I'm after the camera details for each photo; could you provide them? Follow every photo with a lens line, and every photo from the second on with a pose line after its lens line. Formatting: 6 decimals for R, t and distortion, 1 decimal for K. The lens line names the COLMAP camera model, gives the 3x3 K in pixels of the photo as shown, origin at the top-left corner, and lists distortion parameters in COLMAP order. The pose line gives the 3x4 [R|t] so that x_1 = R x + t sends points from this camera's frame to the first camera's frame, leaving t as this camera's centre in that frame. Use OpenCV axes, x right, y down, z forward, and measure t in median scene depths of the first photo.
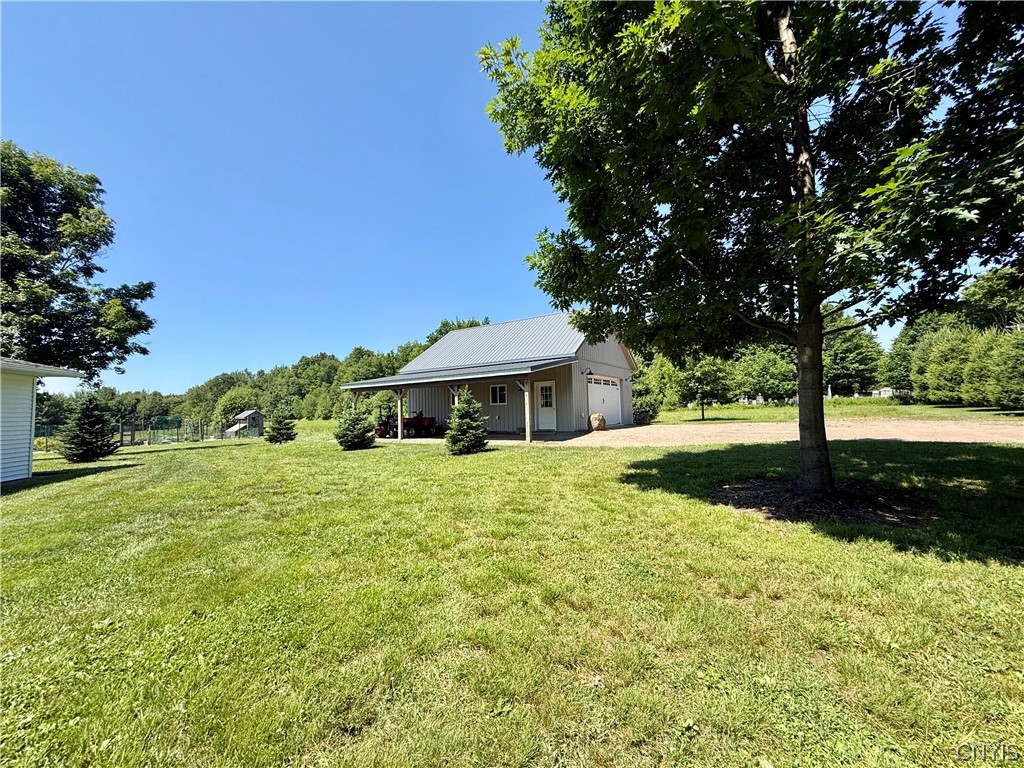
lens RADIAL K [[410.9, 0, 510.7], [0, 410.9, 385.6], [0, 0, 1]] dist [0.000352, 0.000034]
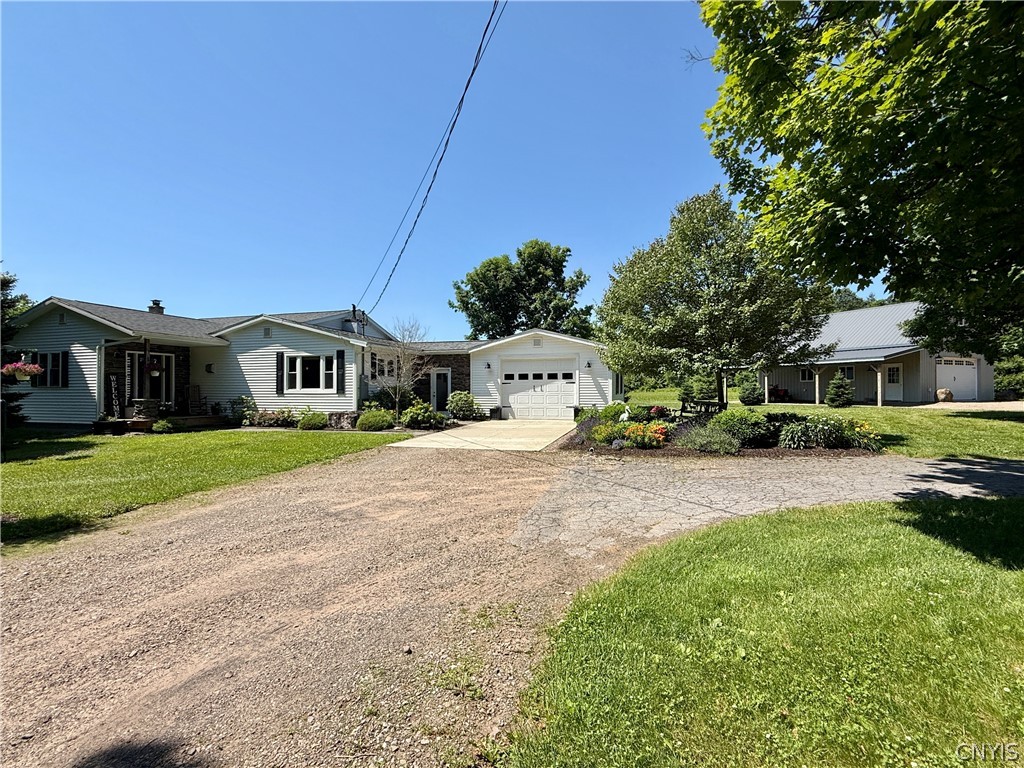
lens RADIAL K [[470.7, 0, 512.0], [0, 470.7, 385.2], [0, 0, 1]] dist [-0.001840, -0.000267]
pose [[0.841283, 0.014513, -0.540399, -0.152379], [0.015776, 0.998555, 0.051378, -0.045719], [0.540364, -0.051749, 0.839839, -1.104203]]
